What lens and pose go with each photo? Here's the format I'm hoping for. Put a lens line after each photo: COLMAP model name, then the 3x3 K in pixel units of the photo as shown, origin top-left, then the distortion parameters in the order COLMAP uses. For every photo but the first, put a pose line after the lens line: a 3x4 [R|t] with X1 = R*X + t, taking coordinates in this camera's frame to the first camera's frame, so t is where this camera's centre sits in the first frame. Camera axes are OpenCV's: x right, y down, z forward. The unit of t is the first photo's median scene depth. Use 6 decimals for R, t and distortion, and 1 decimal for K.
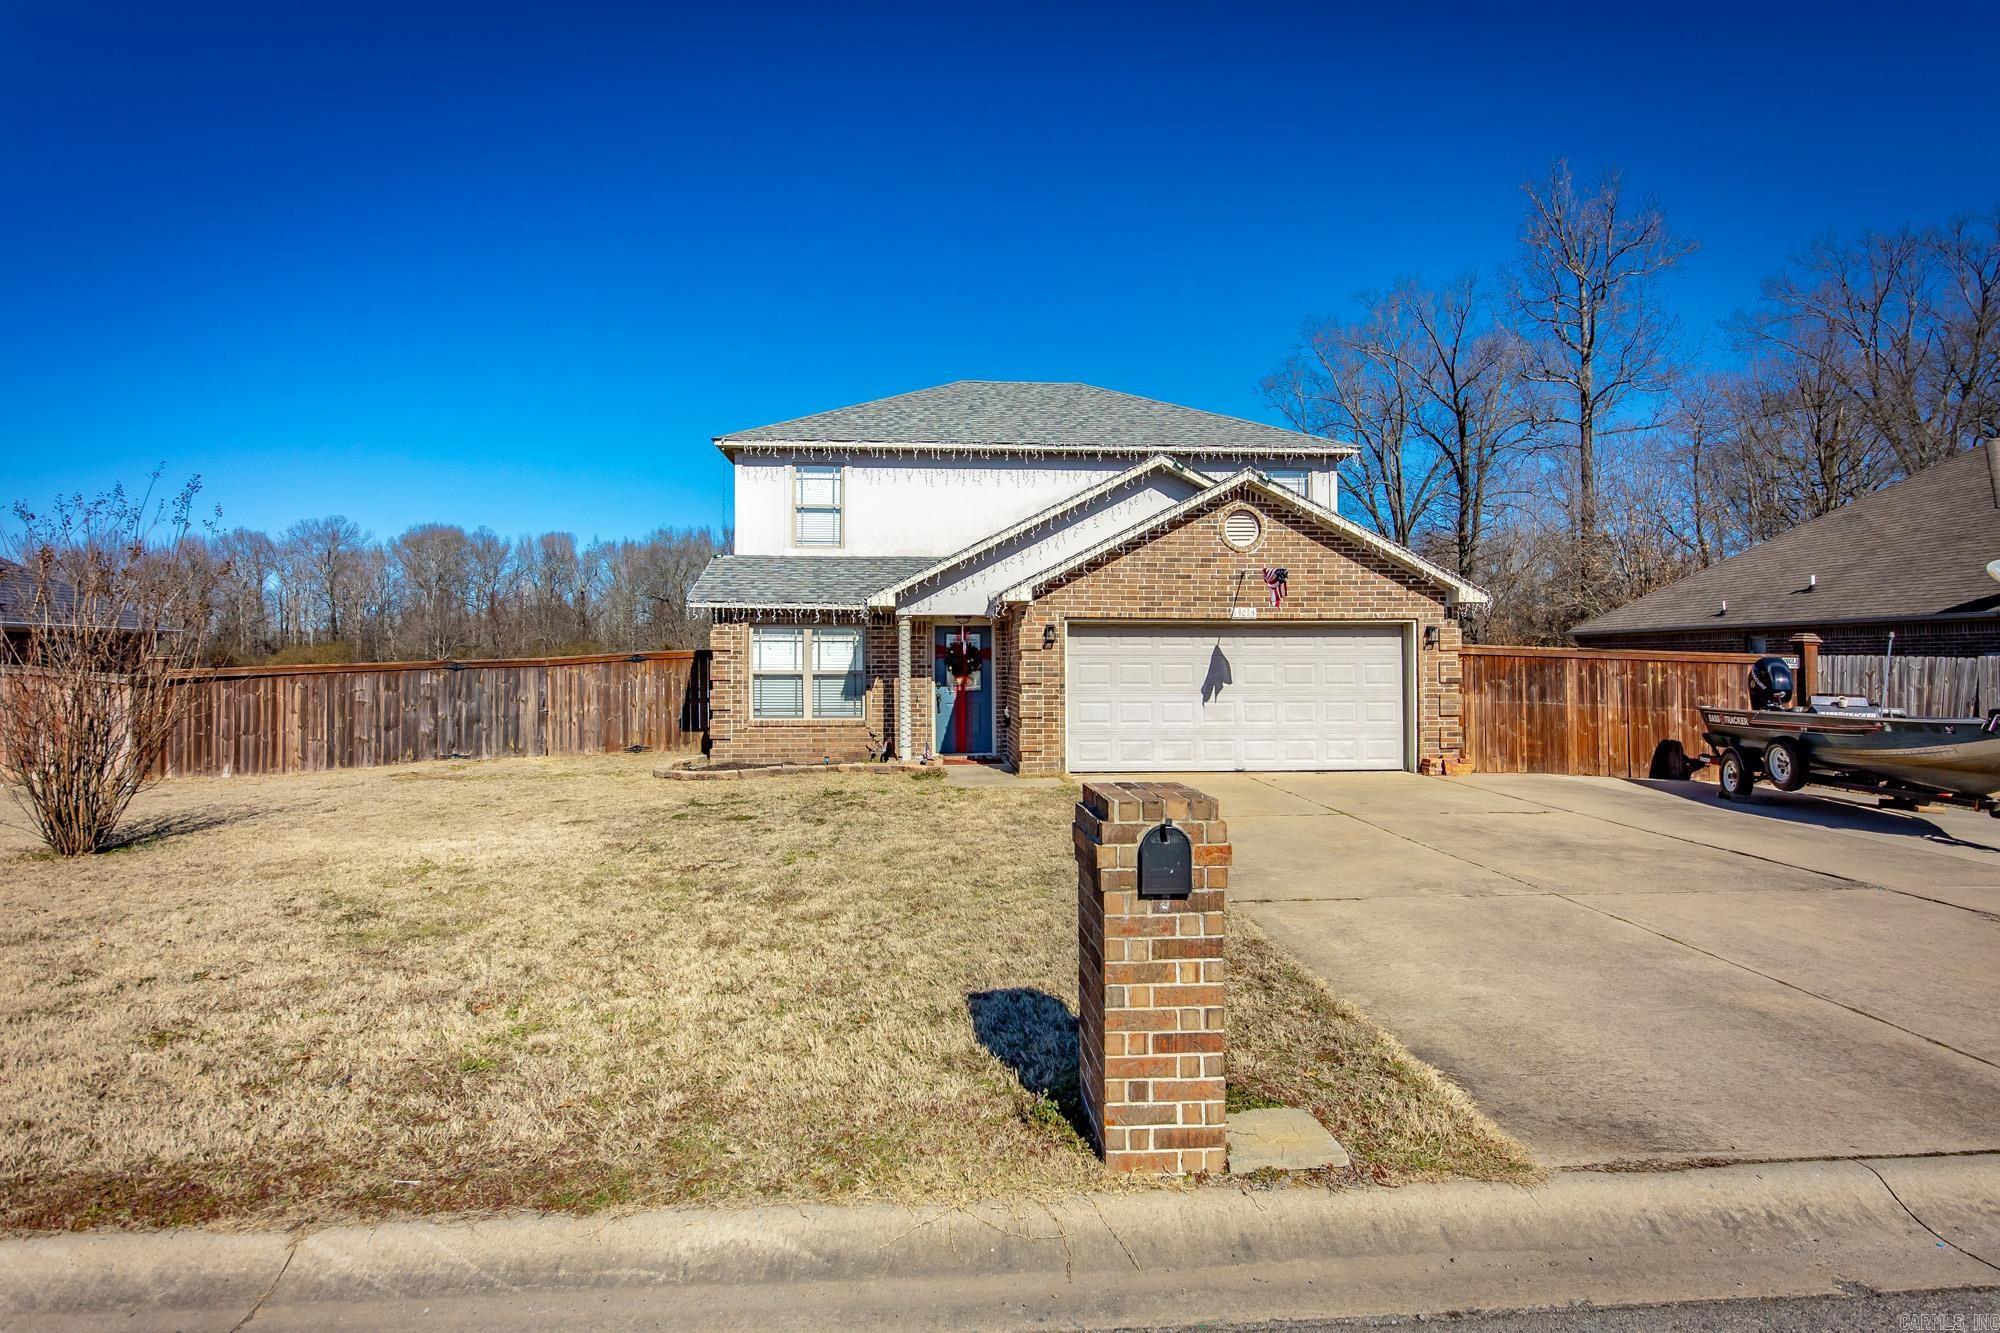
lens RADIAL K [[1095.7, 0, 1007.5], [0, 1095.7, 623.1], [0, 0, 1]] dist [-0.002318, 0.000361]
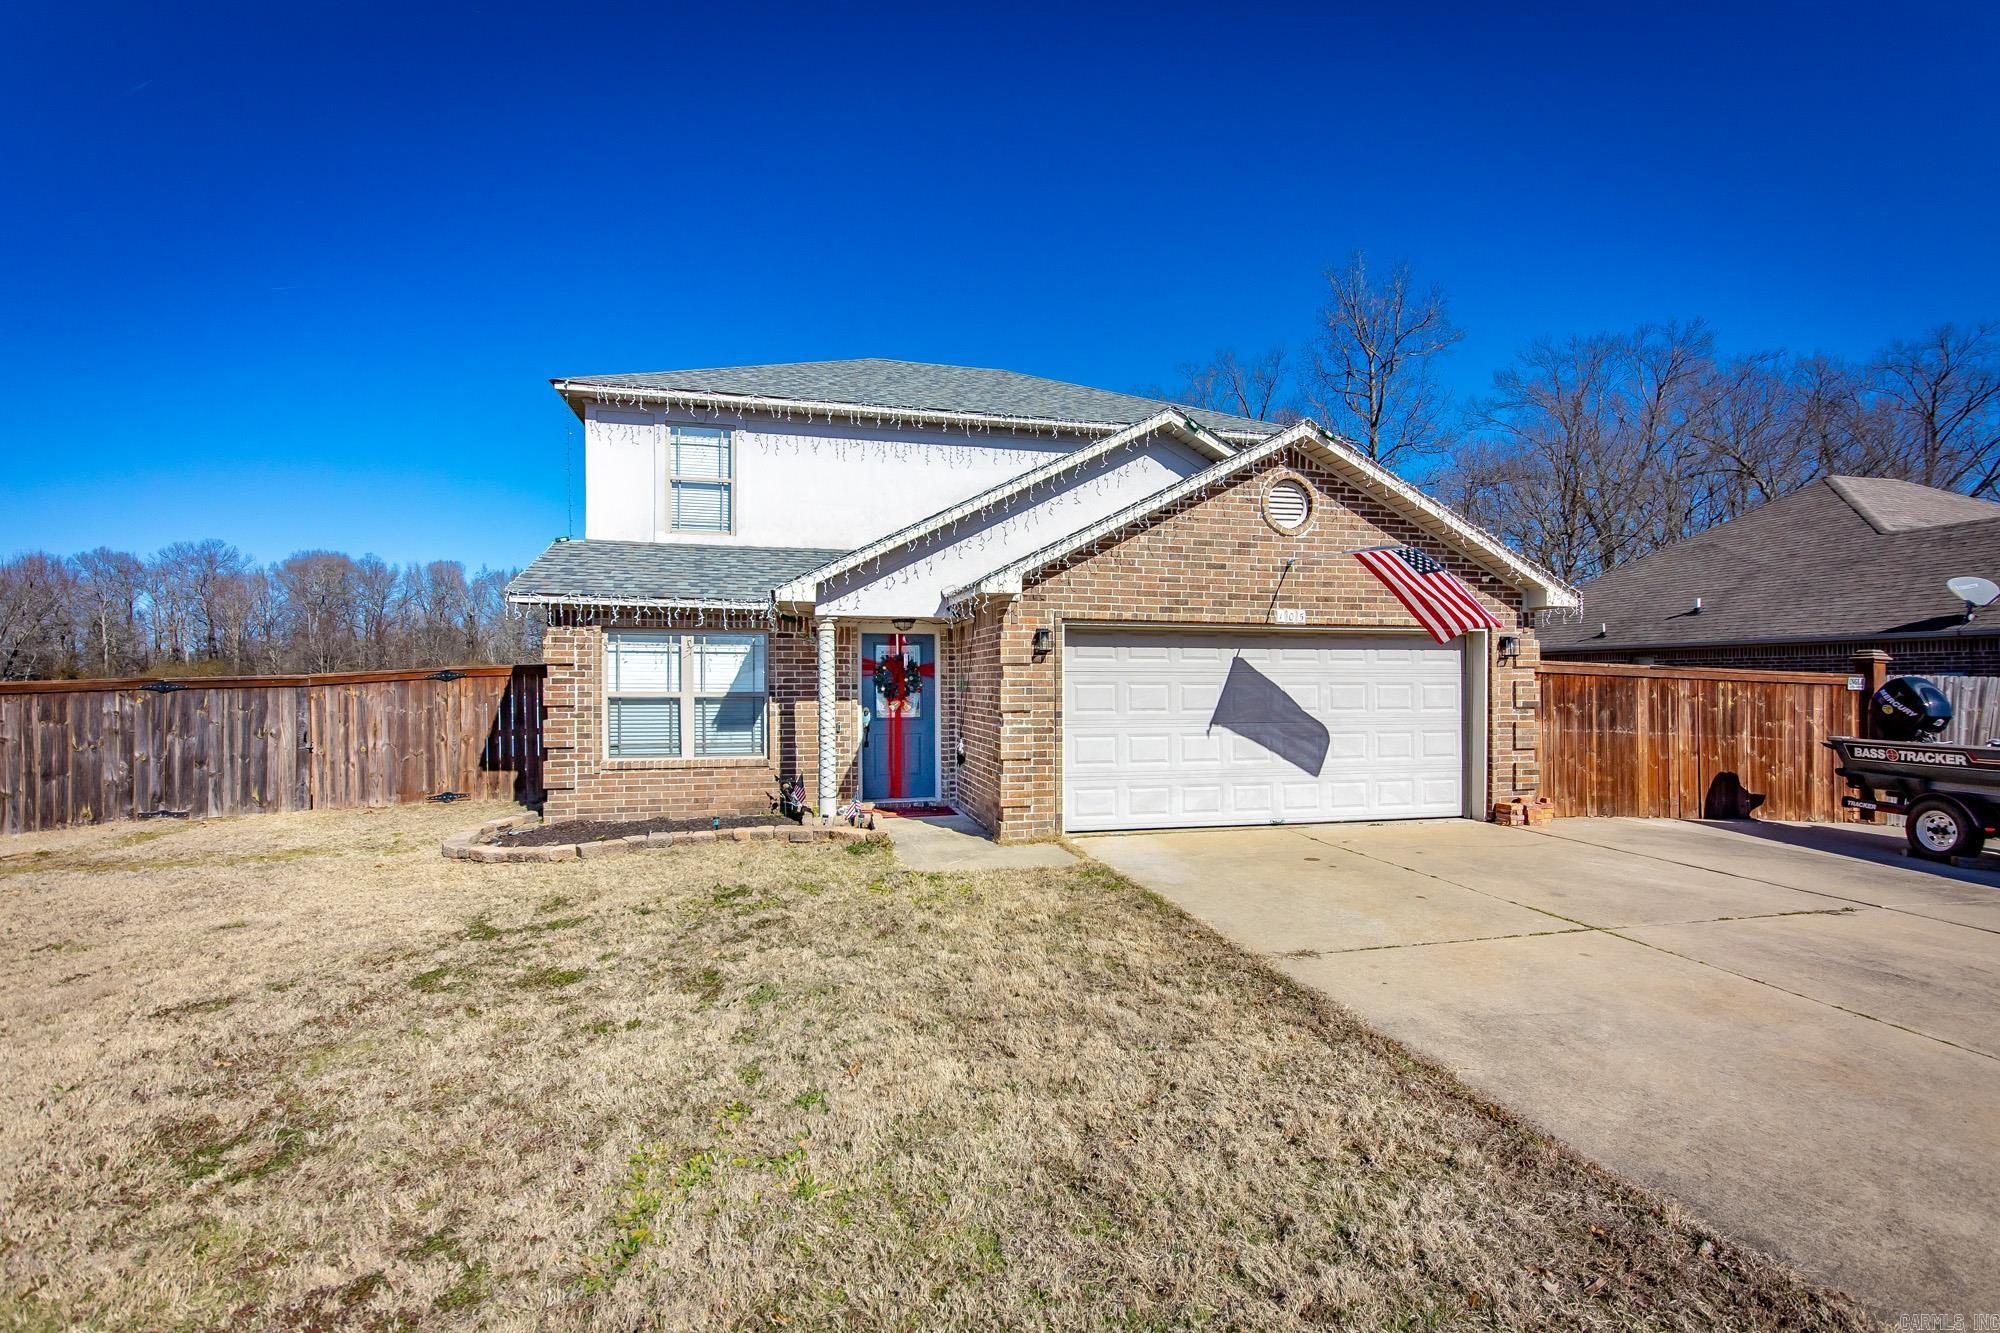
lens RADIAL K [[887.8, 0, 1005.4], [0, 887.8, 671.3], [0, 0, 1]] dist [0.006999, 0.000359]
pose [[0.986749, 0.003029, 0.162227, -0.068219], [-0.007037, 0.999684, 0.024140, 0.013198], [-0.162103, -0.024962, 0.986458, 0.376954]]
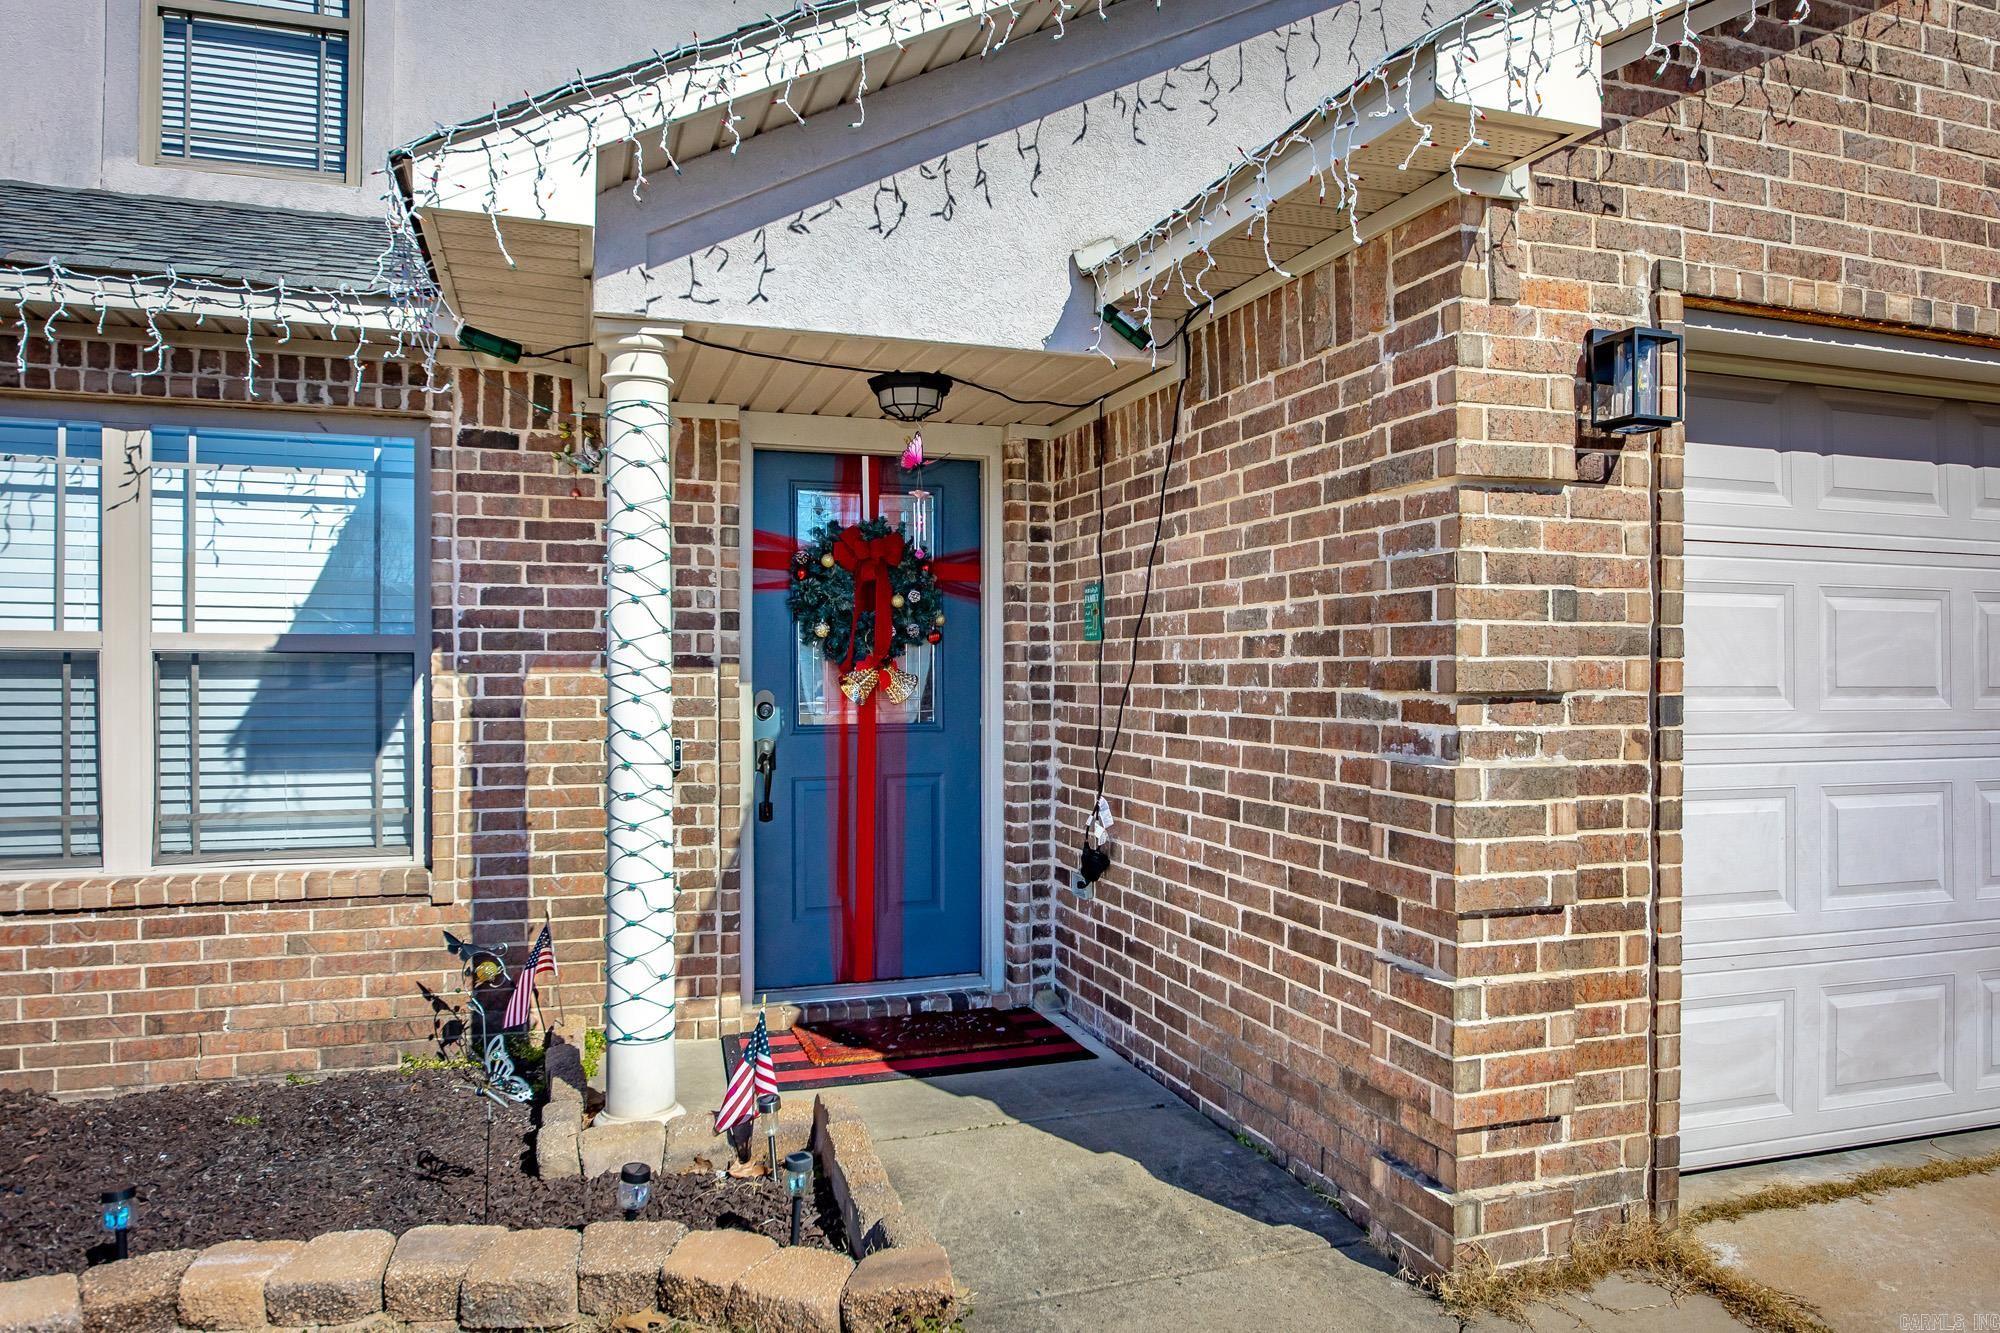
lens RADIAL K [[1318.5, 0, 1007.0], [0, 1318.5, 658.6], [0, 0, 1]] dist [-0.016495, -0.003138]
pose [[0.969307, 0.005902, 0.245781, -0.082980], [-0.012587, 0.999592, 0.025637, 0.039685], [-0.245529, -0.027944, 0.968986, 0.723813]]
